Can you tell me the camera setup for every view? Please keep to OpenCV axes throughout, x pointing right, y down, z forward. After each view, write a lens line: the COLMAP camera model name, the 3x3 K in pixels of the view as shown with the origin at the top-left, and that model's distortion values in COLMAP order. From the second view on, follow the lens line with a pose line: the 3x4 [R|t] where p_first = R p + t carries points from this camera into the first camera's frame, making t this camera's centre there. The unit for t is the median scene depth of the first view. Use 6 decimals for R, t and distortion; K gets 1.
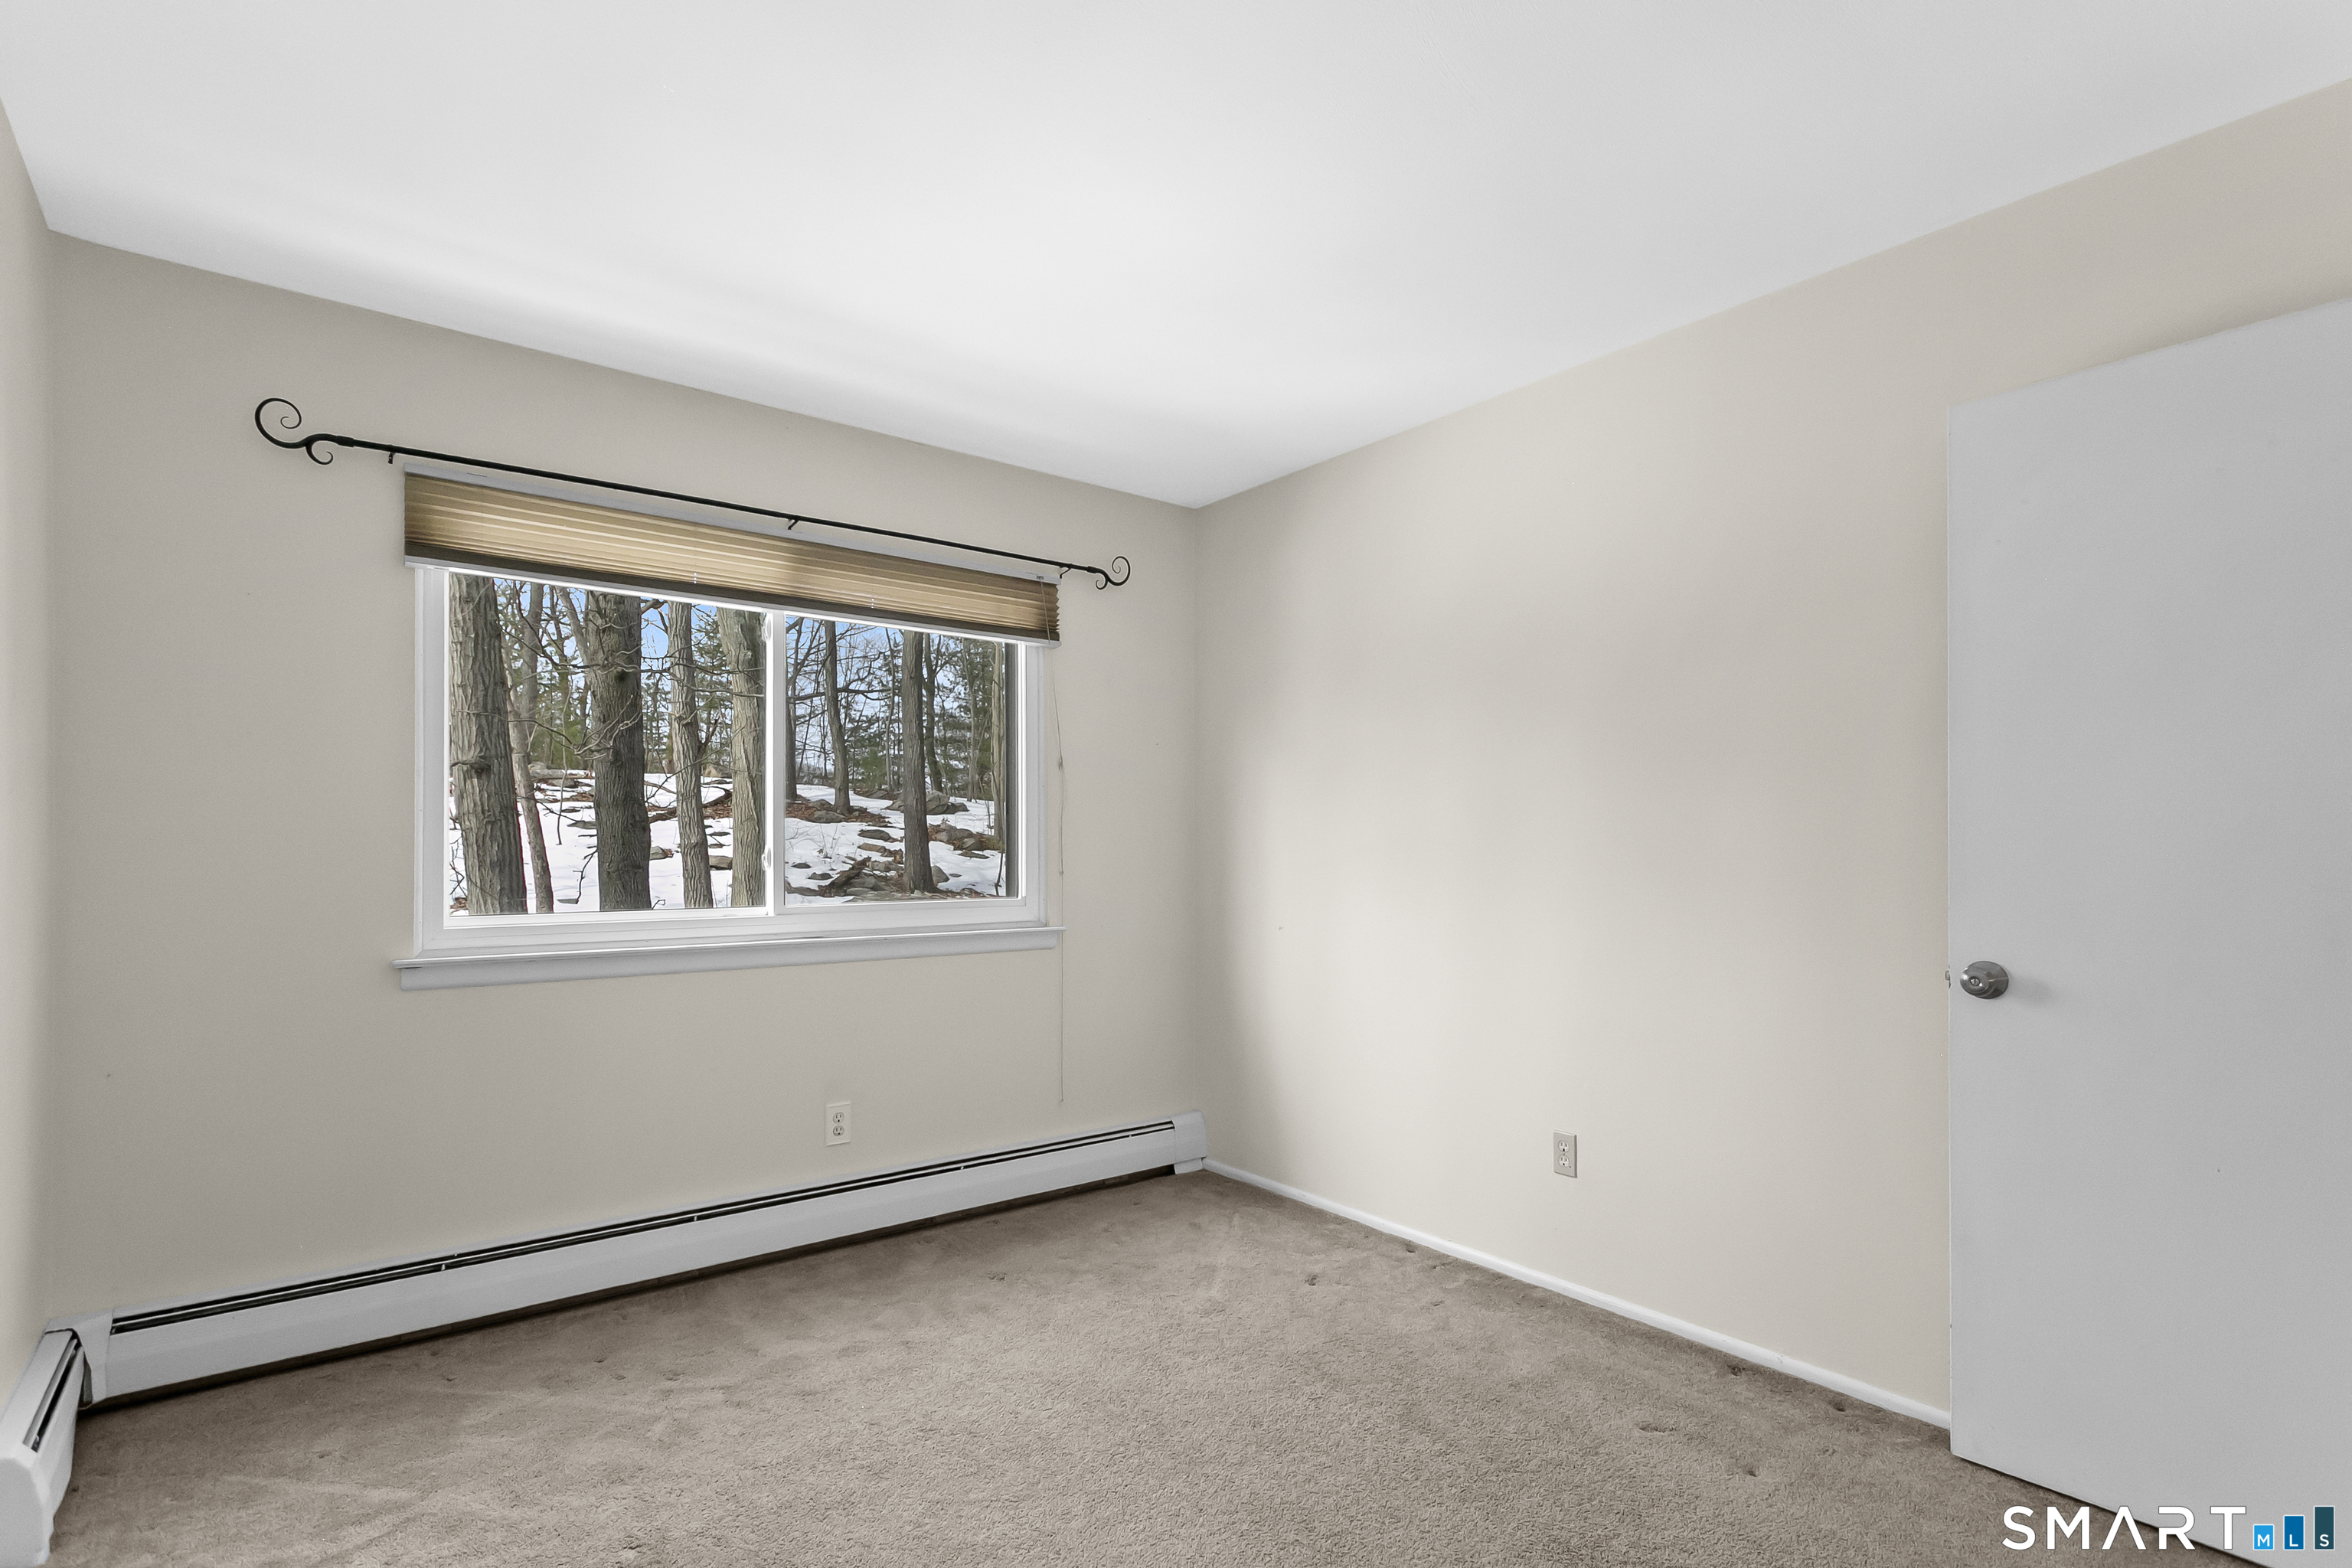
lens RADIAL K [[1122.9, 0, 1176.0], [0, 1122.9, 784.0], [0, 0, 1]] dist [0.002965, 0.000625]
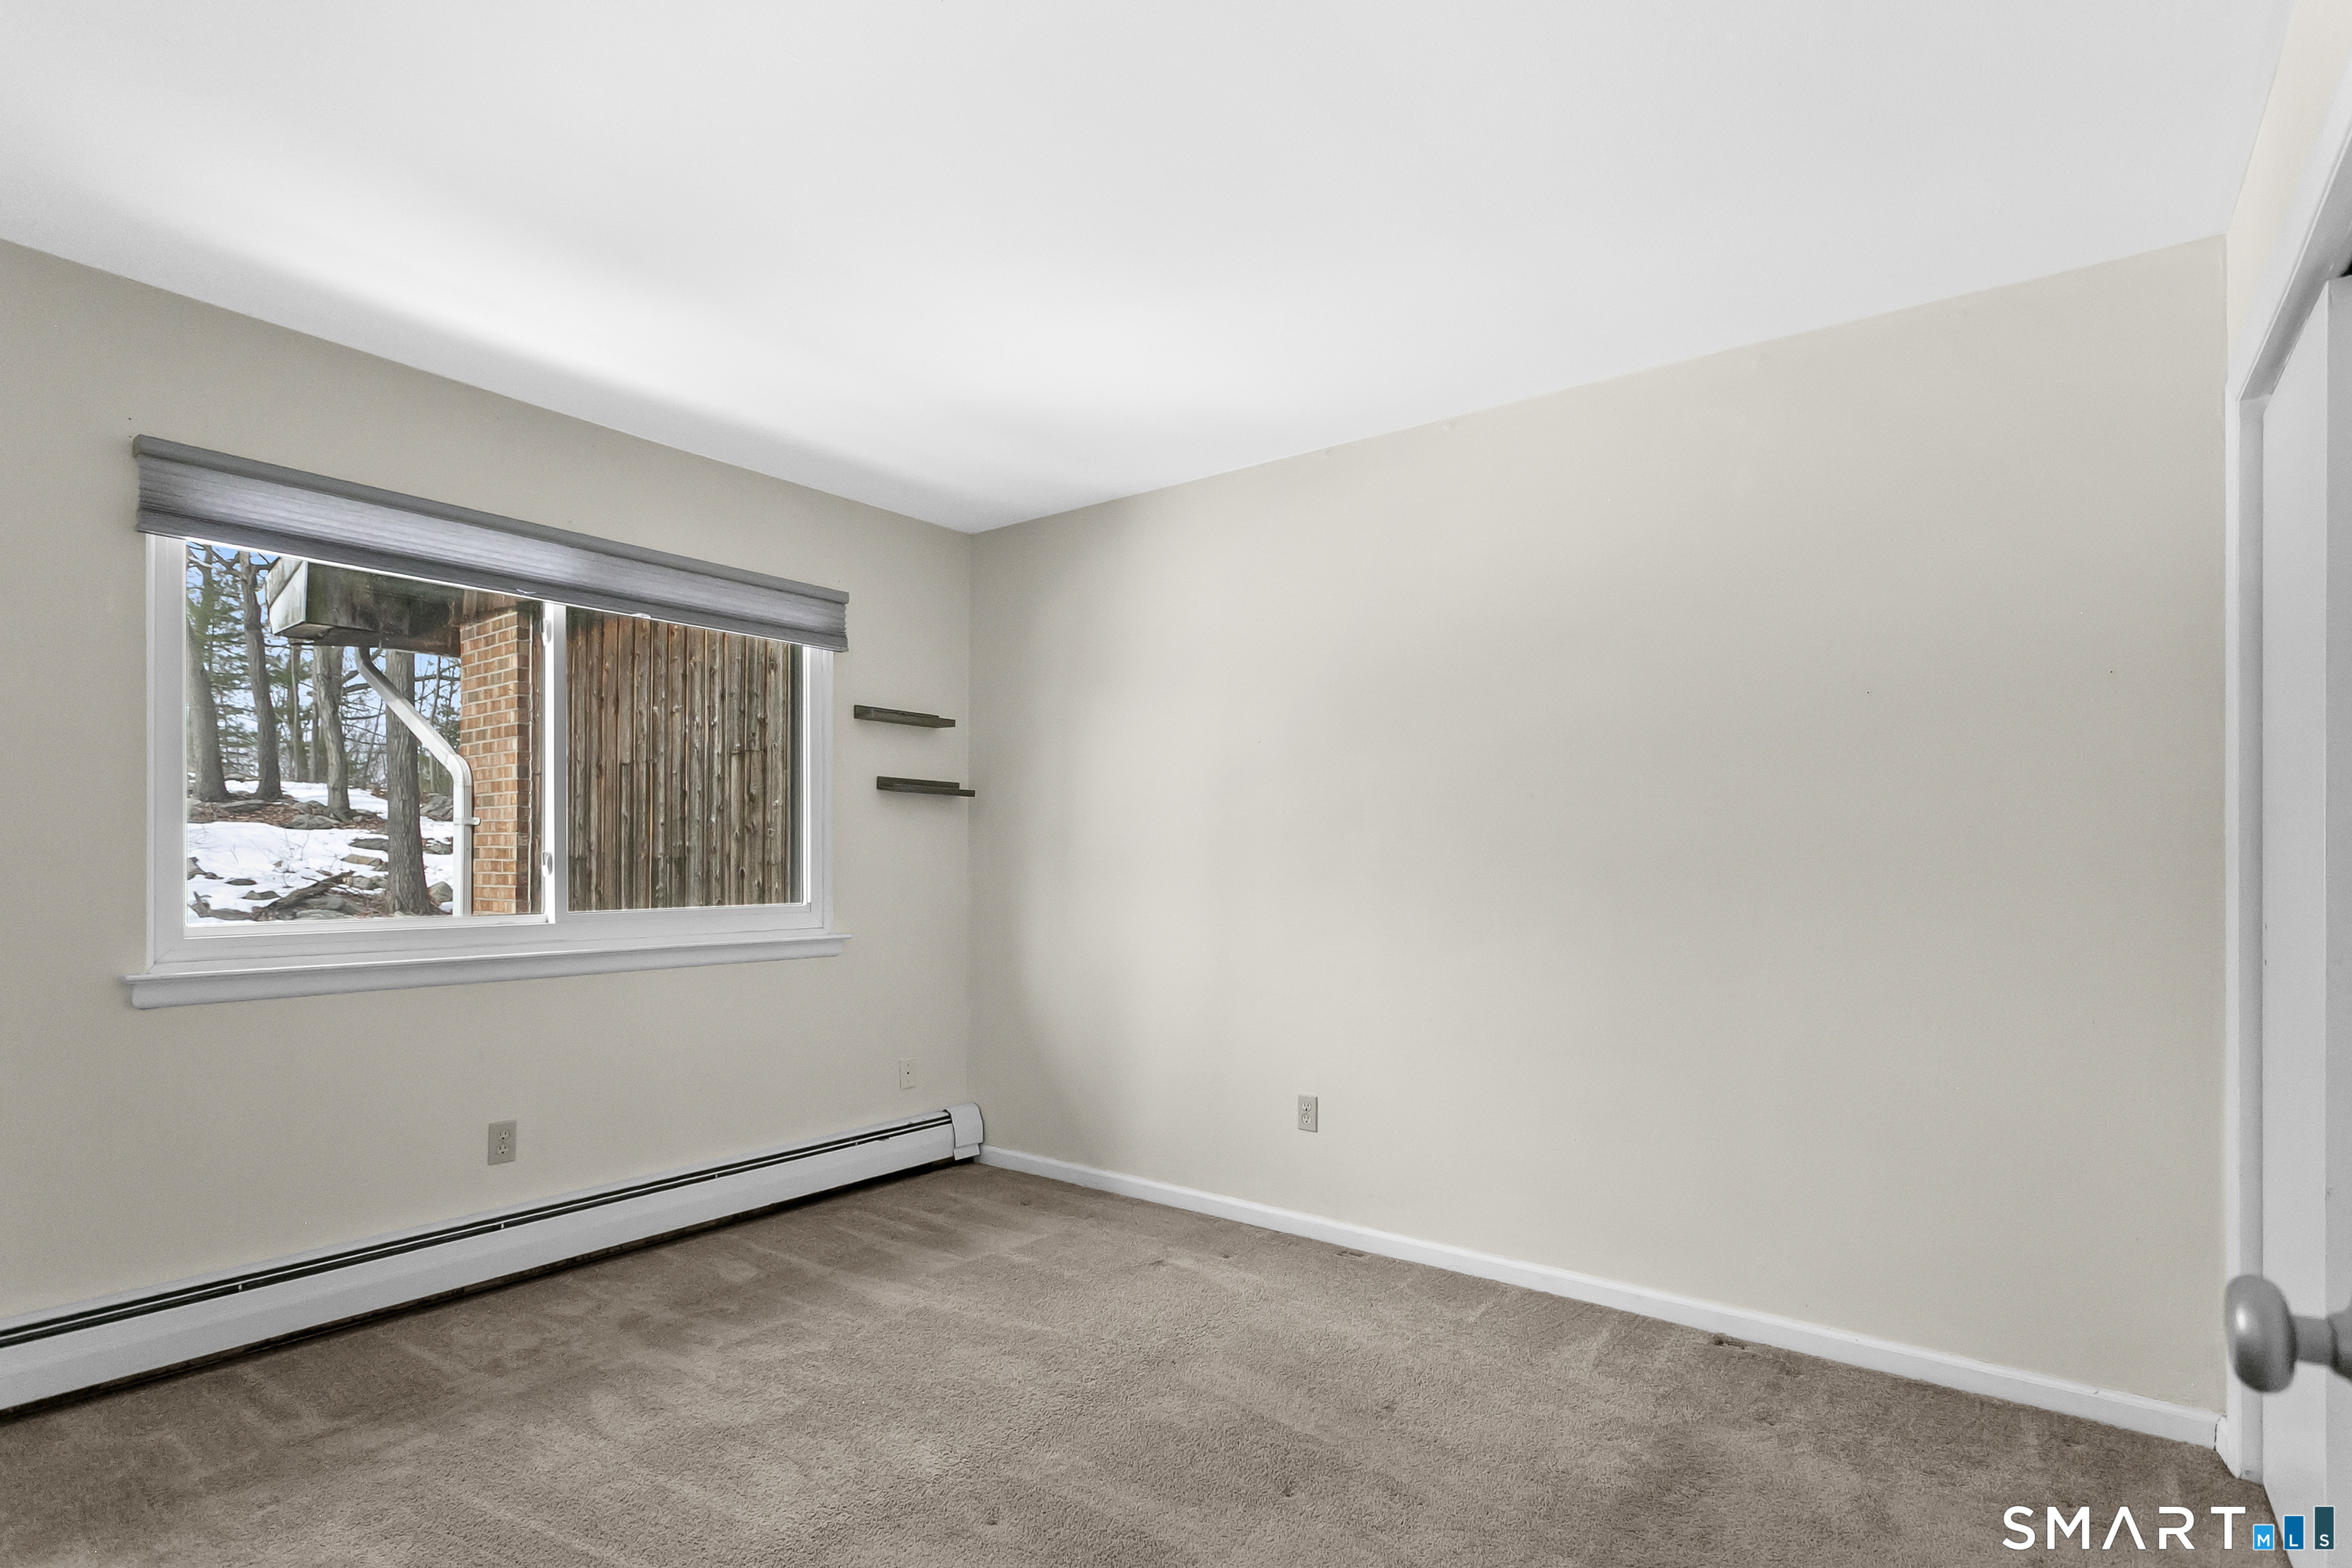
lens RADIAL K [[1155.8, 0, 1128.9], [0, 1155.8, 872.2], [0, 0, 1]] dist [-0.001971, -0.000217]
pose [[0.974425, -0.001761, 0.224704, -0.095044], [-0.014526, 0.997384, 0.070807, -0.003729], [-0.224241, -0.072260, 0.971851, -0.072497]]
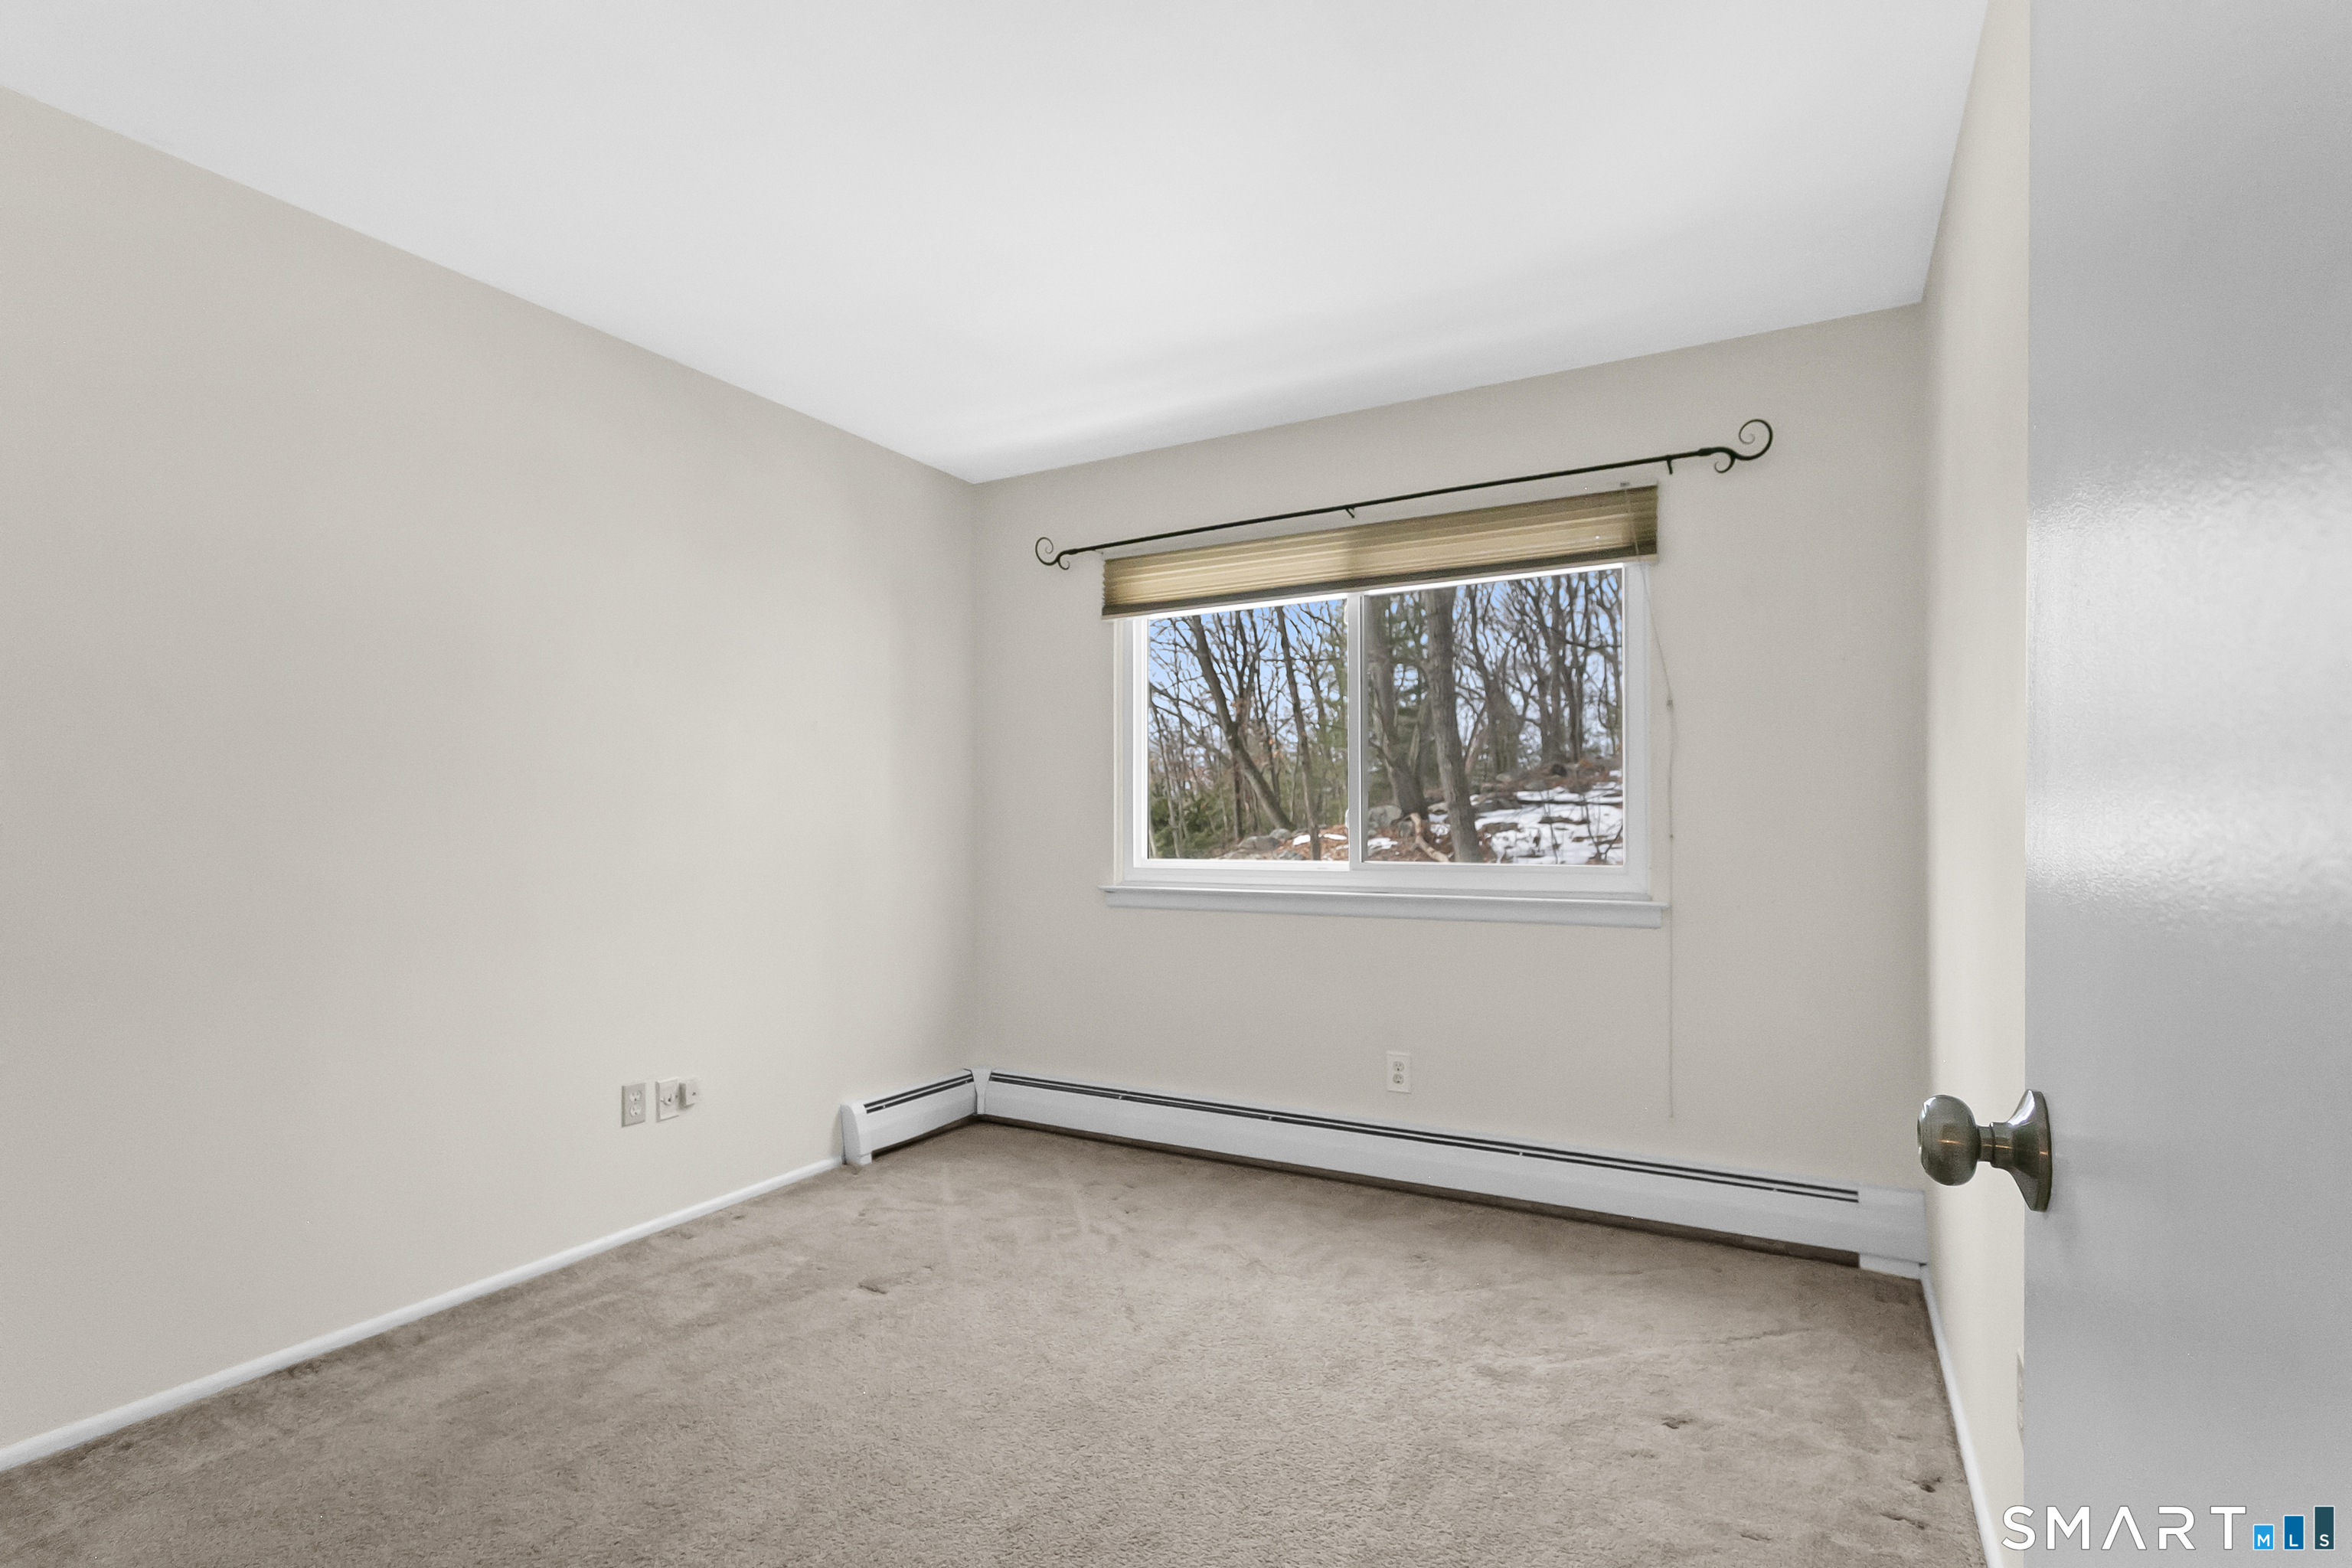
lens RADIAL K [[1159.8, 0, 1167.9], [0, 1159.8, 747.9], [0, 0, 1]] dist [0.003028, 0.000374]
pose [[0.369729, -0.051886, -0.927690, 0.695245], [0.063472, 0.997518, -0.030495, 0.021615], [0.926969, -0.047607, 0.372105, 0.448087]]
